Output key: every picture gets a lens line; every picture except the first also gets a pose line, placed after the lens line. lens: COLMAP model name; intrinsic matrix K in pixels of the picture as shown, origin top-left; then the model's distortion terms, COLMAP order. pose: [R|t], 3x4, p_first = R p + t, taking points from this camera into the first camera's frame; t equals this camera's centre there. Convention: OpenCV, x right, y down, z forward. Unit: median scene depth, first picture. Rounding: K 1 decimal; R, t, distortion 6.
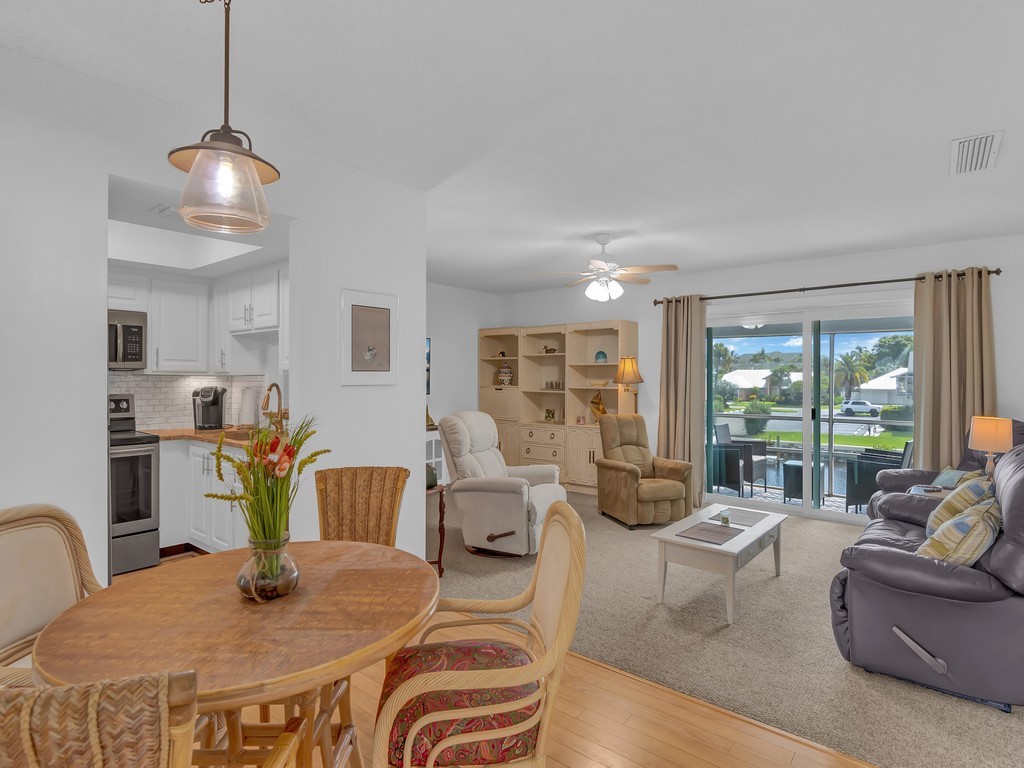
lens RADIAL K [[536.2, 0, 507.2], [0, 536.2, 378.2], [0, 0, 1]] dist [-0.001121, -0.012040]
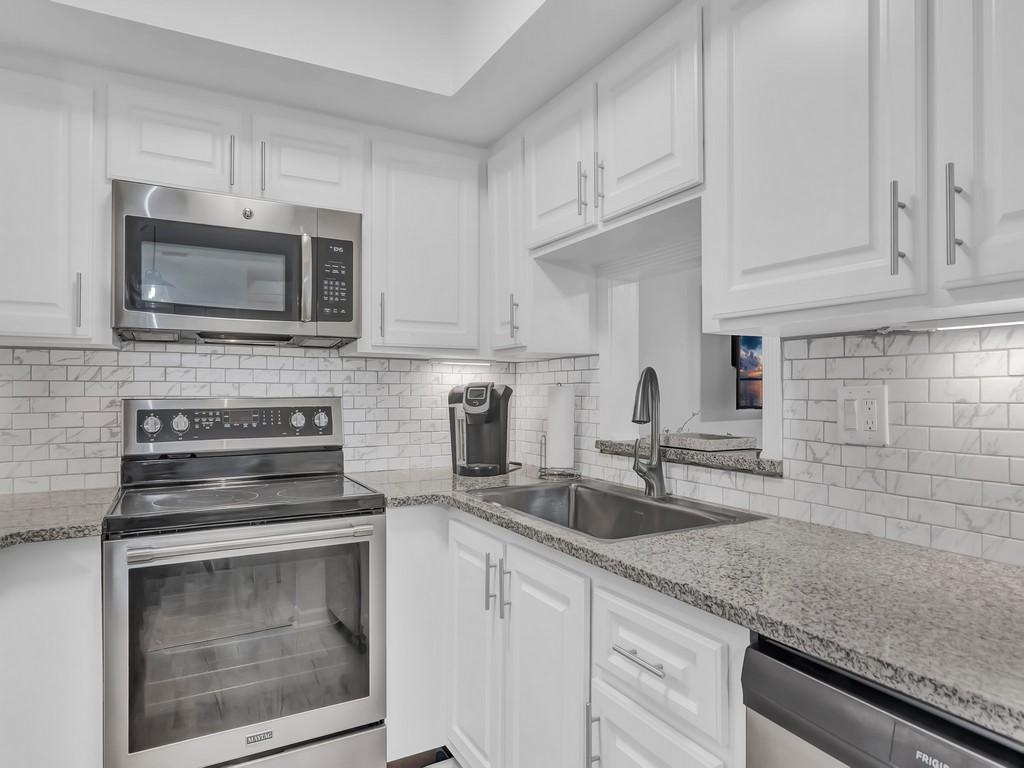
lens RADIAL K [[627.8, 0, 531.2], [0, 627.8, 392.5], [0, 0, 1]] dist [0.003044, -0.000013]
pose [[0.936998, 0.000237, -0.349335, -0.348903], [0.001327, 0.999990, 0.004237, 0.023983], [0.349333, -0.004434, 0.936988, 0.542498]]
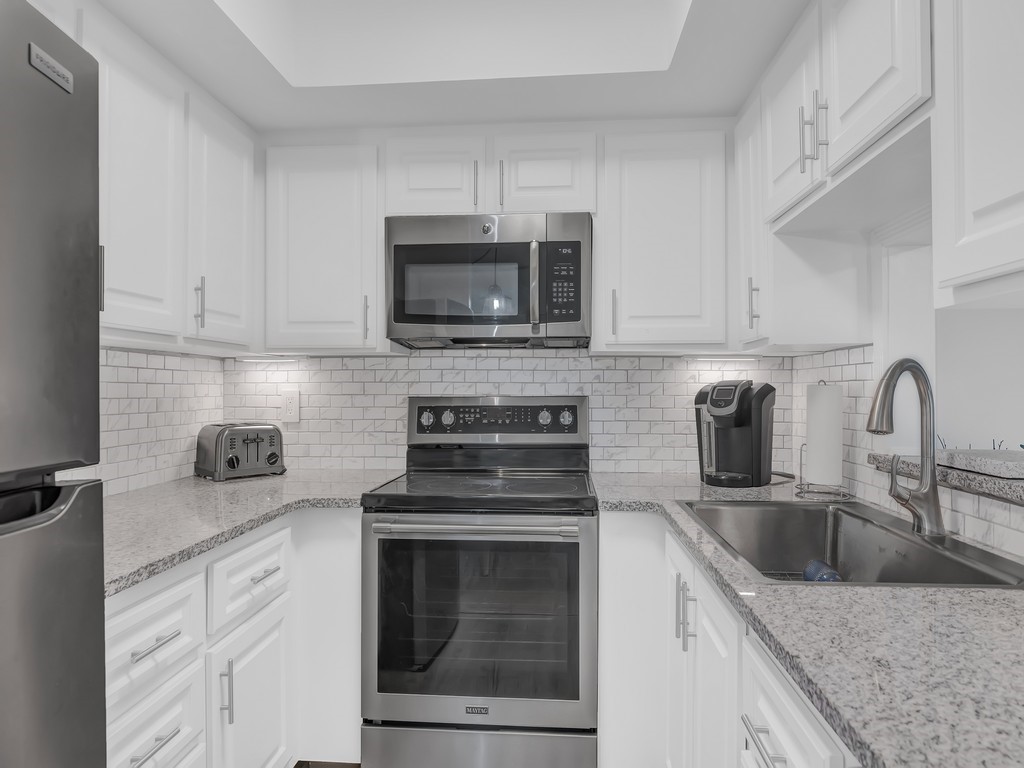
lens RADIAL K [[635.7, 0, 514.6], [0, 635.7, 386.0], [0, 0, 1]] dist [0.004273, 0.000931]
pose [[0.583435, -0.005003, -0.812144, -0.276460], [0.002214, 0.999987, -0.004569, 0.023448], [0.812156, 0.000867, 0.583439, 0.622325]]
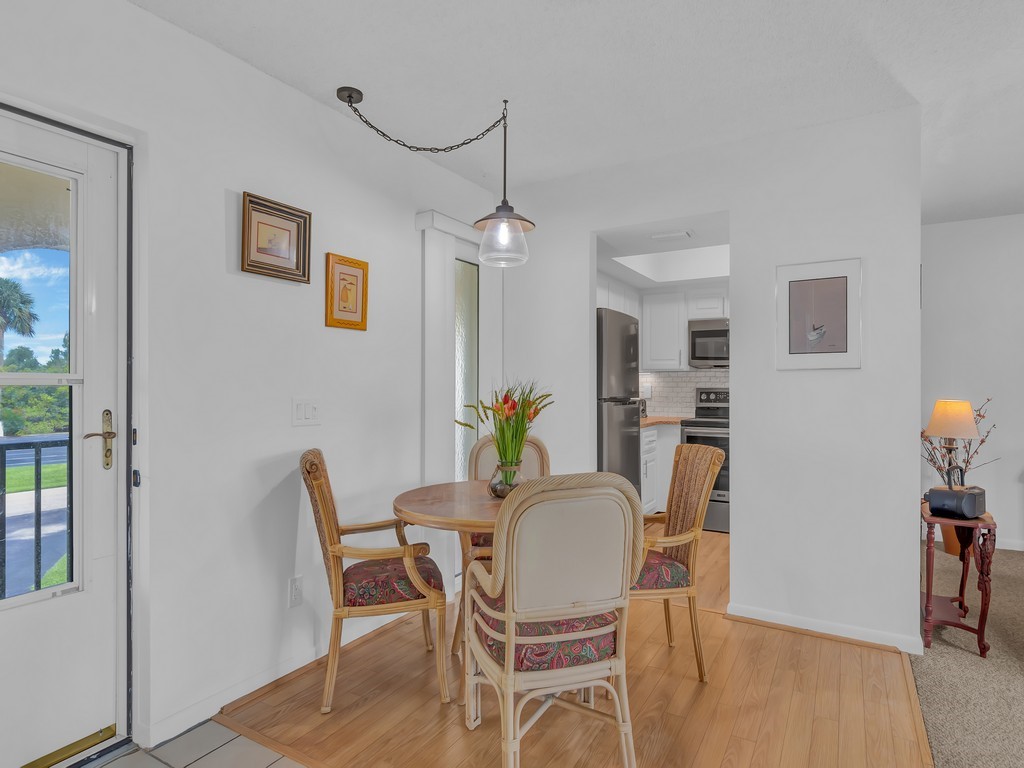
lens RADIAL K [[563.2, 0, 514.8], [0, 563.2, 386.2], [0, 0, 1]] dist [-0.013845, -0.000205]
pose [[0.161498, -0.002364, -0.986870, 0.402276], [-0.003935, 0.999988, -0.003039, 0.032227], [0.986865, 0.004374, 0.161487, 0.262880]]
